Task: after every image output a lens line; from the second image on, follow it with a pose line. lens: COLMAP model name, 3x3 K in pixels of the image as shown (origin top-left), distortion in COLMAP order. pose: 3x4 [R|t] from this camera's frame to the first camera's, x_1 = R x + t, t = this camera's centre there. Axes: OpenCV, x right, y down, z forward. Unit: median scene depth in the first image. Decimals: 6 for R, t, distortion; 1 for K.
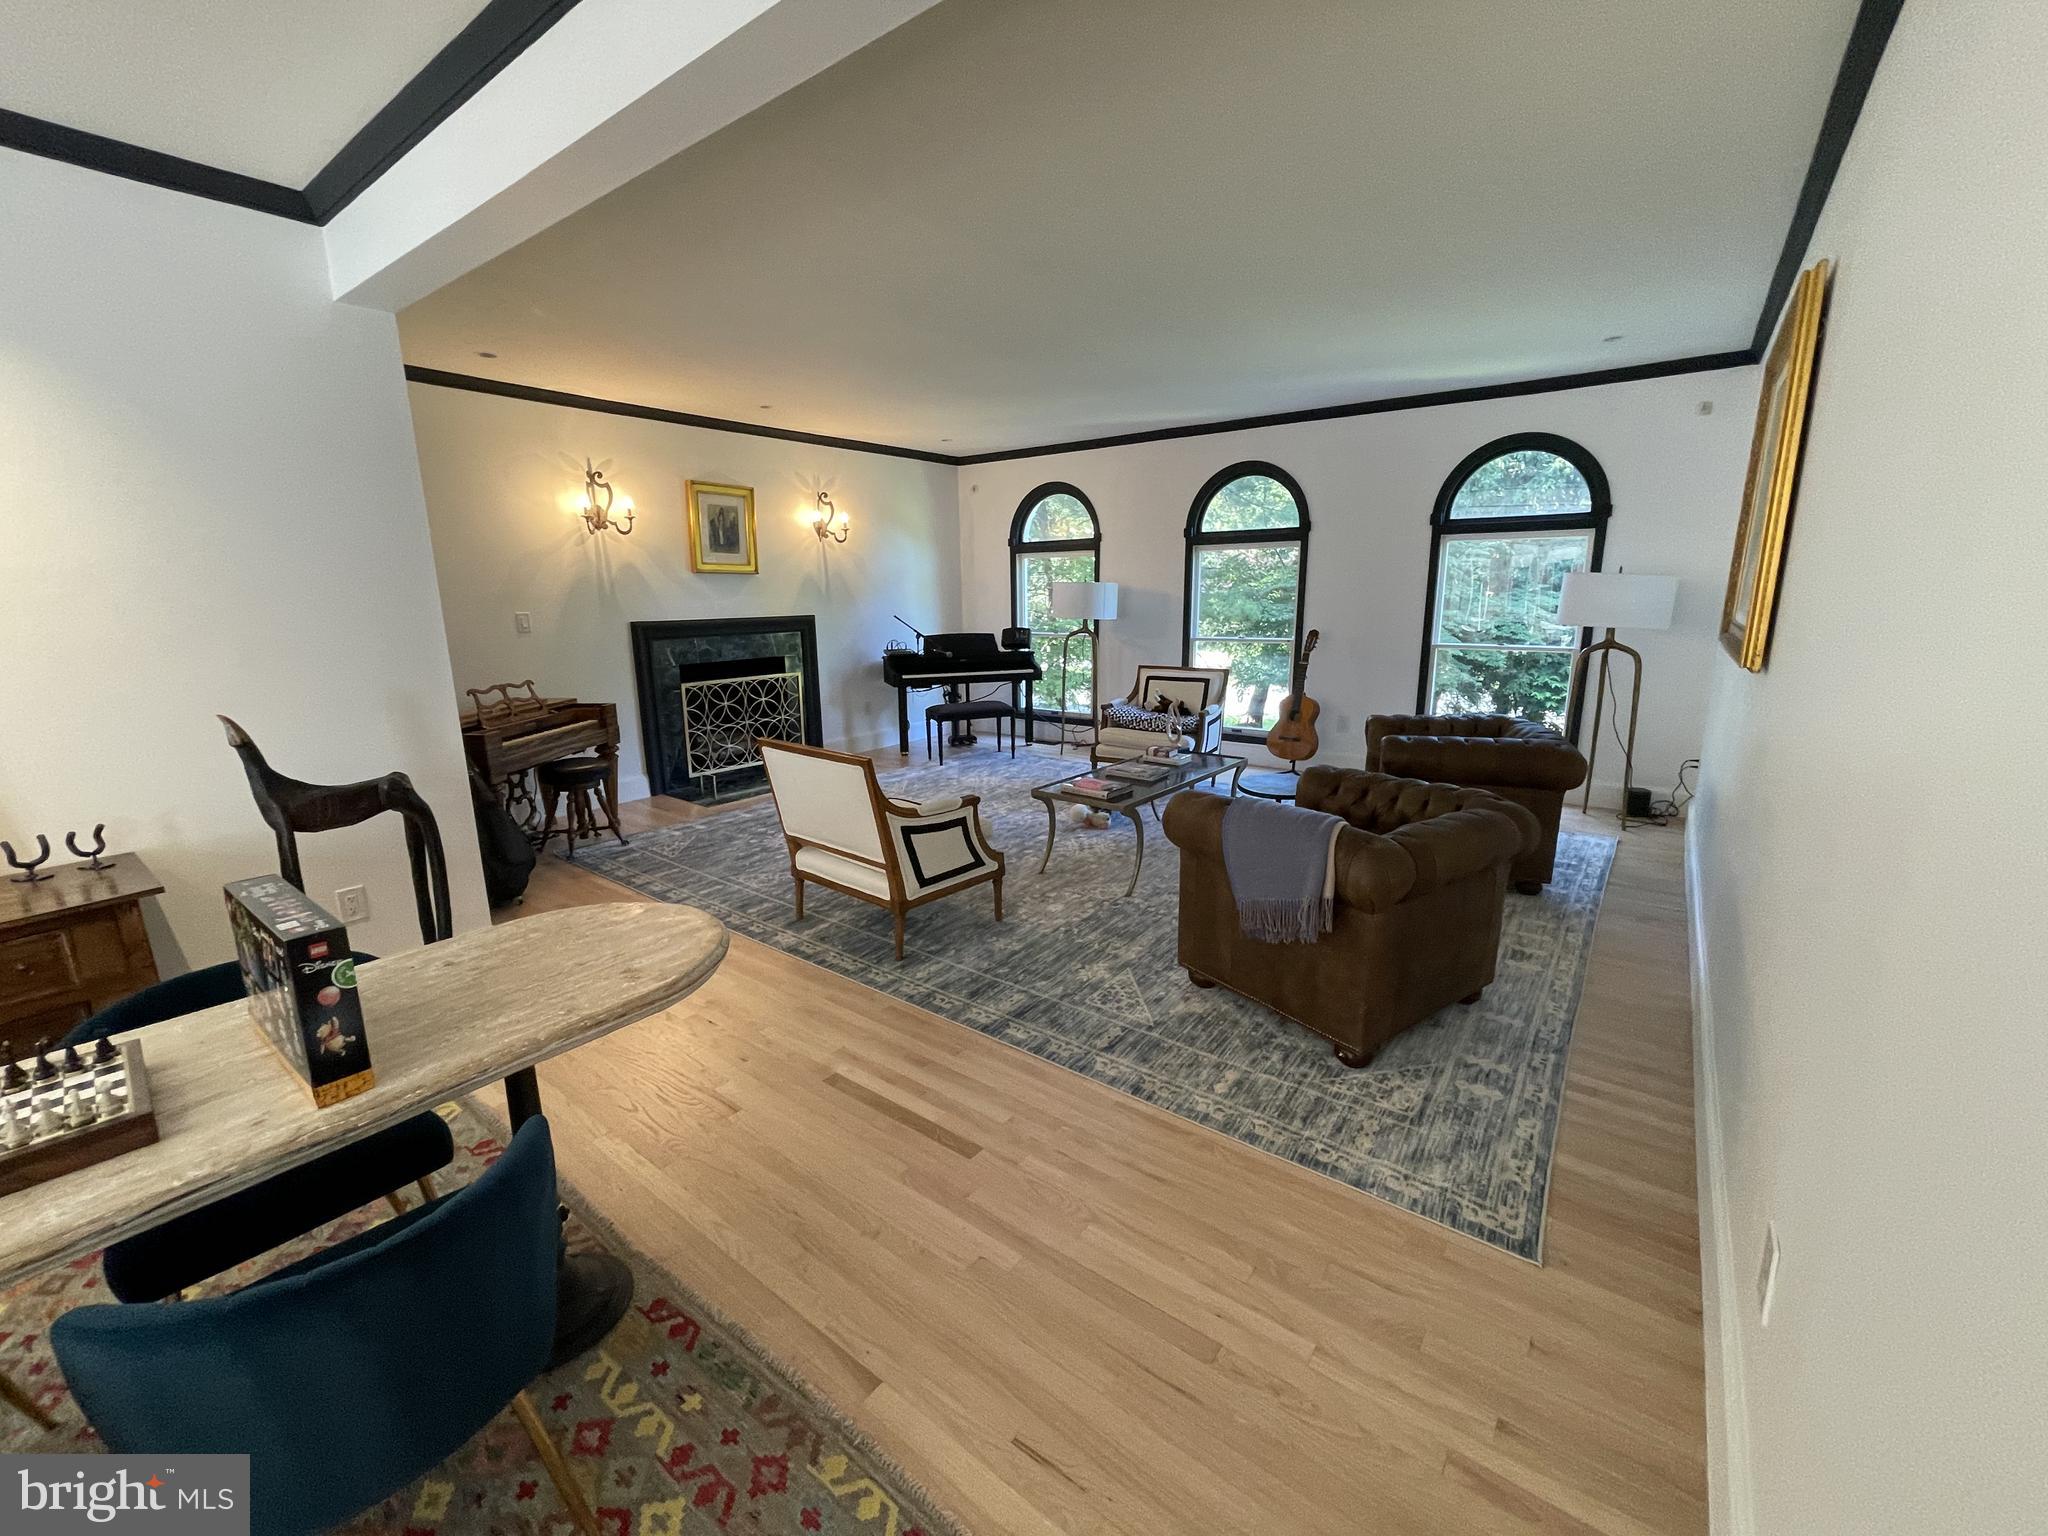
lens RADIAL K [[829.7, 0, 1020.5], [0, 829.7, 762.5], [0, 0, 1]] dist [-0.002696, 0.000412]
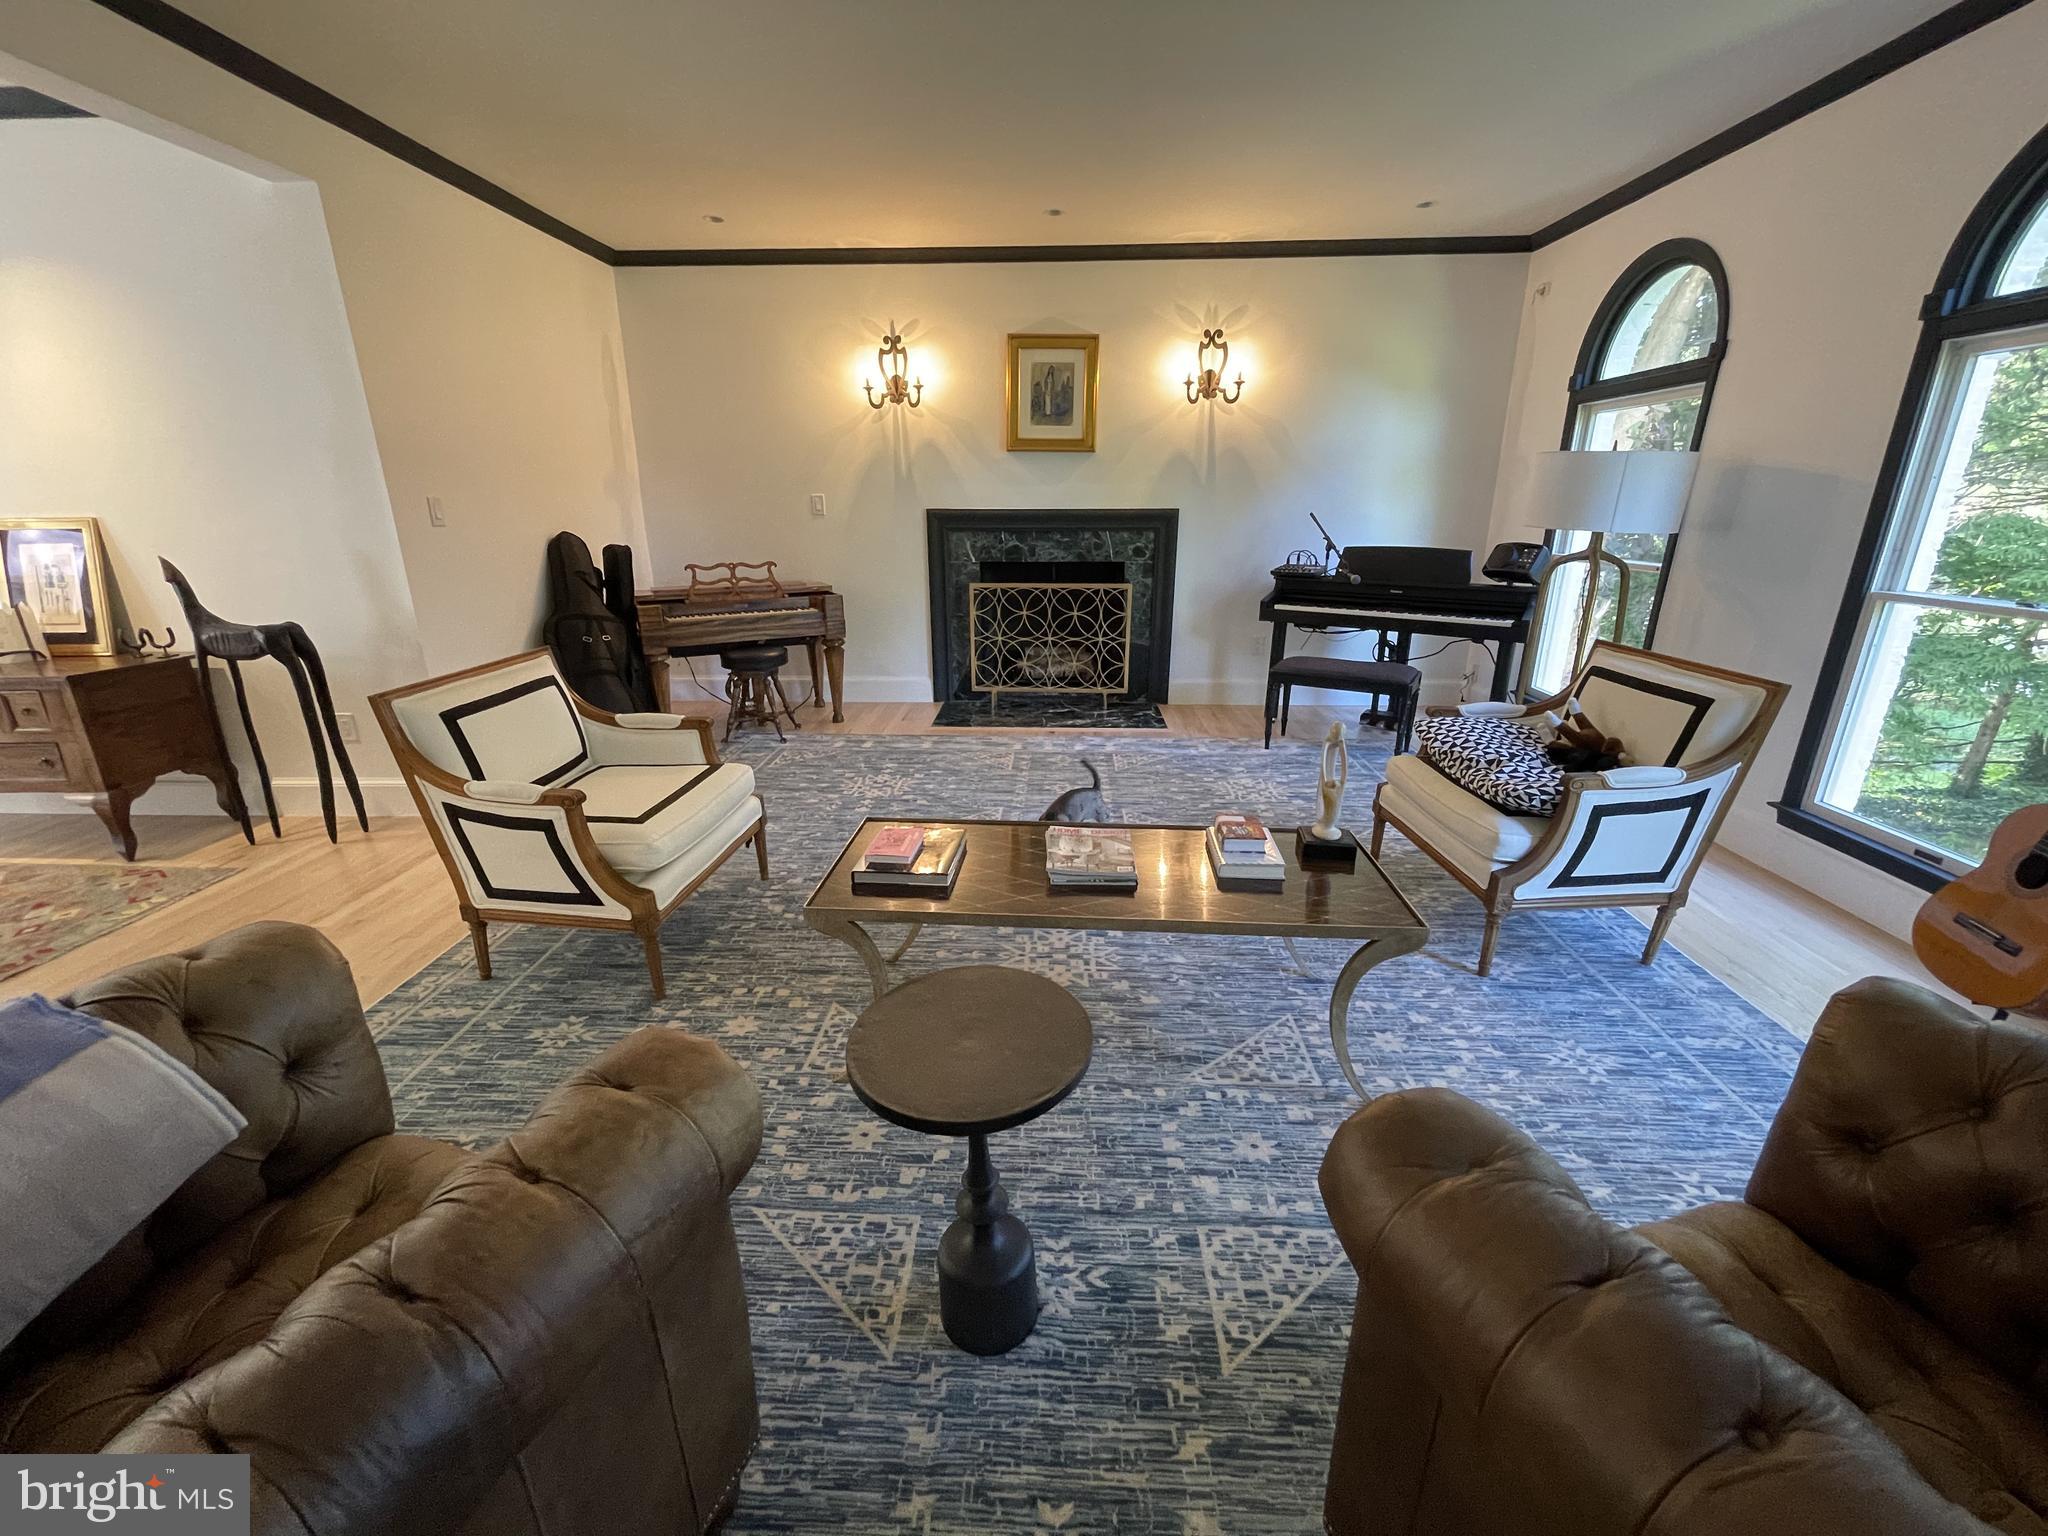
lens RADIAL K [[829.7, 0, 1023.7], [0, 829.7, 763.5], [0, 0, 1]] dist [-0.002696, 0.000412]
pose [[0.573734, 0.261739, -0.776094, 0.409739], [-0.174226, 0.964878, 0.196608, -0.107808], [0.800296, 0.022415, 0.599186, 0.606429]]
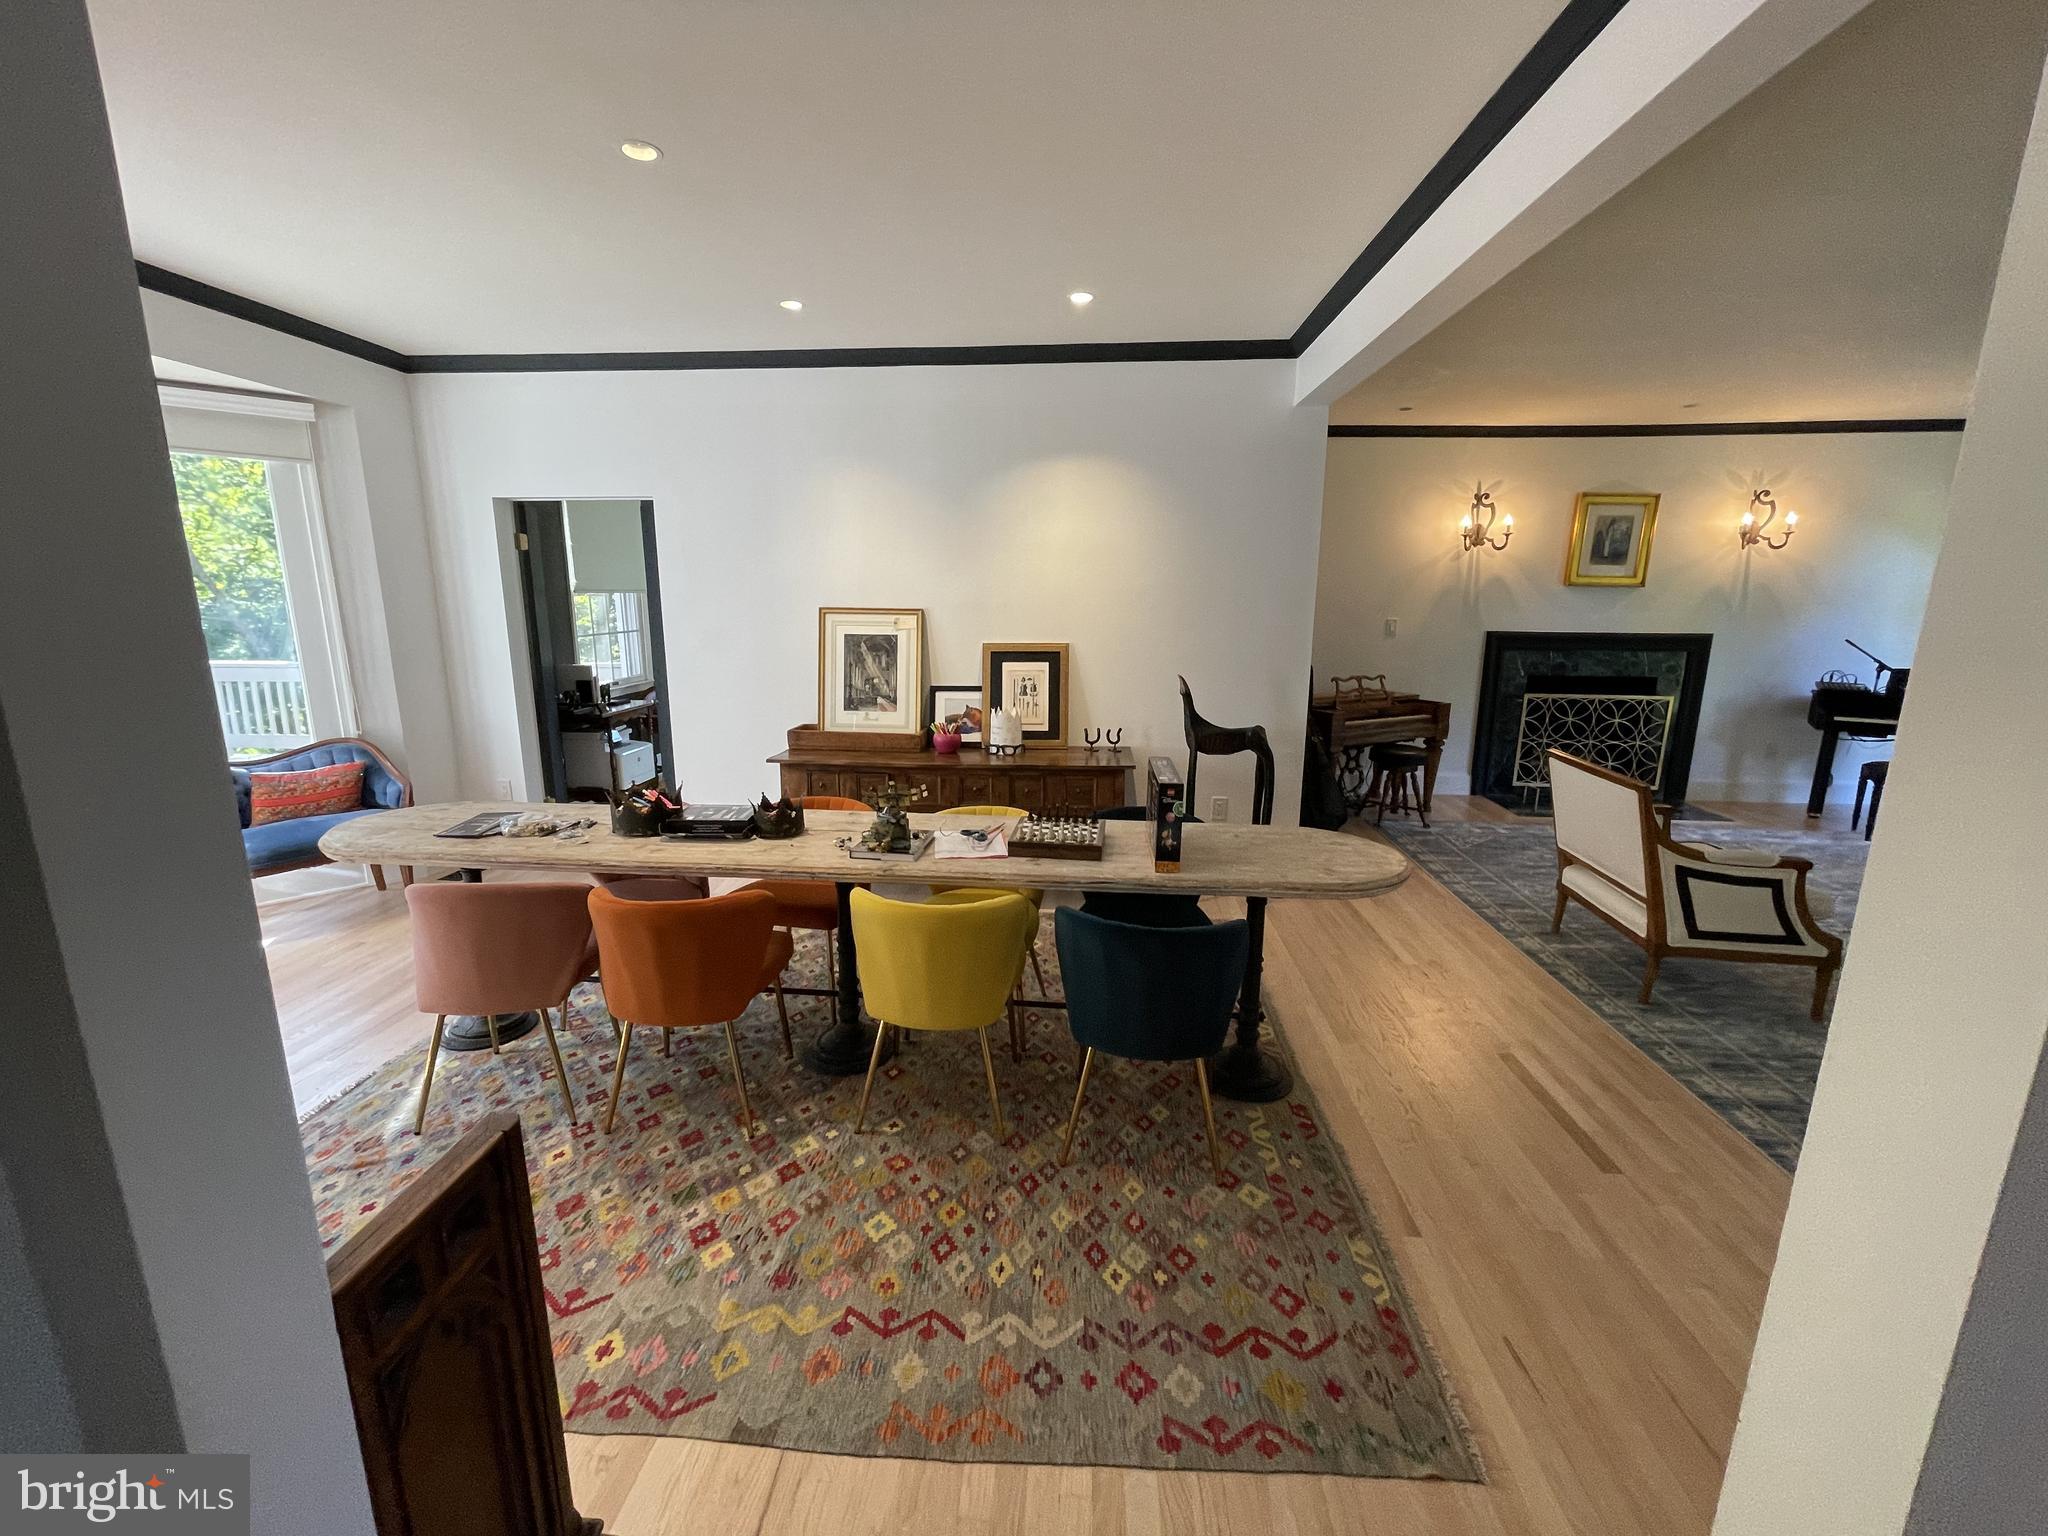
lens RADIAL K [[829.7, 0, 1017.9], [0, 829.7, 761.6], [0, 0, 1]] dist [-0.002696, 0.000412]
pose [[0.541327, 0.181710, -0.820942, 0.124195], [-0.185727, 0.978092, 0.094025, 0.008063], [0.820043, 0.101573, 0.563217, -0.092113]]
